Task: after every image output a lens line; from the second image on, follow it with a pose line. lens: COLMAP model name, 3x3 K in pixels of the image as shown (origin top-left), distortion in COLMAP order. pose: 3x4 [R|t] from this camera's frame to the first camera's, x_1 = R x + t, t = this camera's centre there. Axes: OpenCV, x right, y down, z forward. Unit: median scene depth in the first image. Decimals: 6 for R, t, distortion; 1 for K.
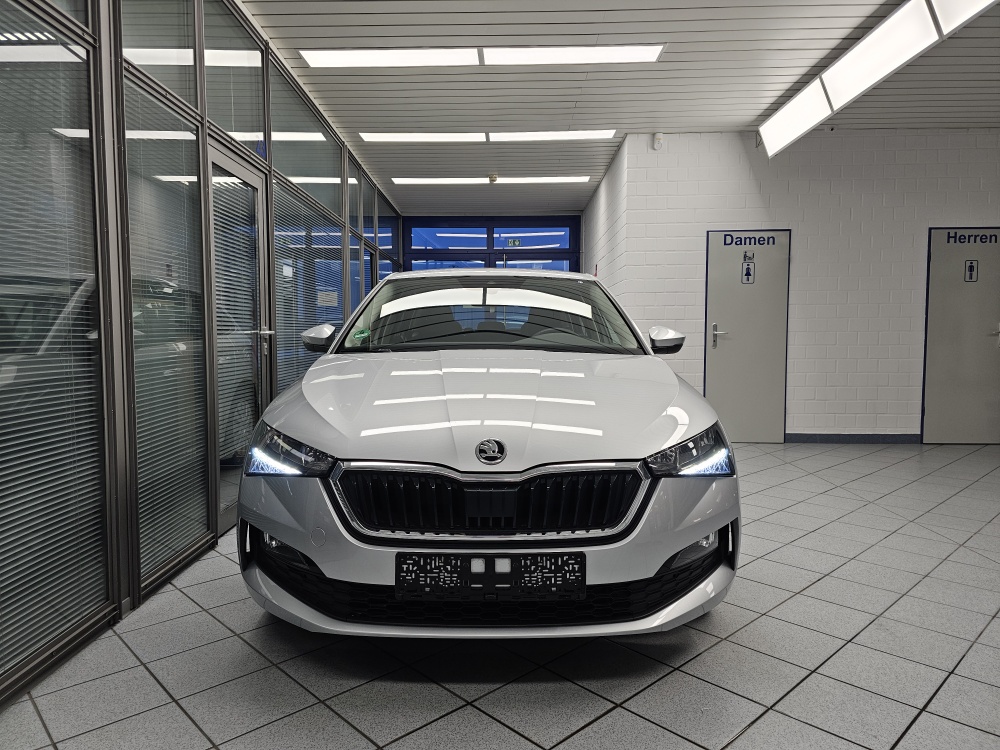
lens RADIAL K [[668.3, 0, 495.9], [0, 668.3, 371.3], [0, 0, 1]] dist [0.068278, -0.075958]
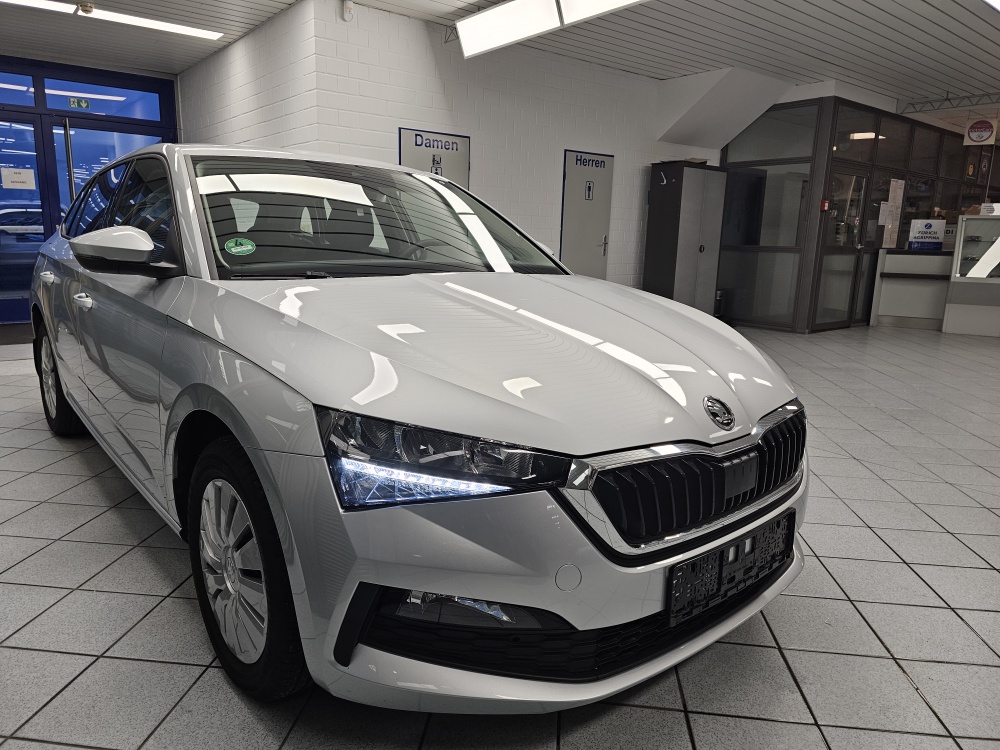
lens RADIAL K [[668.3, 0, 495.9], [0, 668.3, 371.3], [0, 0, 1]] dist [0.068278, -0.075958]
pose [[0.756804, -0.111354, 0.644087, -0.226599], [0.013586, 0.987849, 0.154823, -0.018168], [-0.653500, -0.108421, 0.749121, 0.180140]]
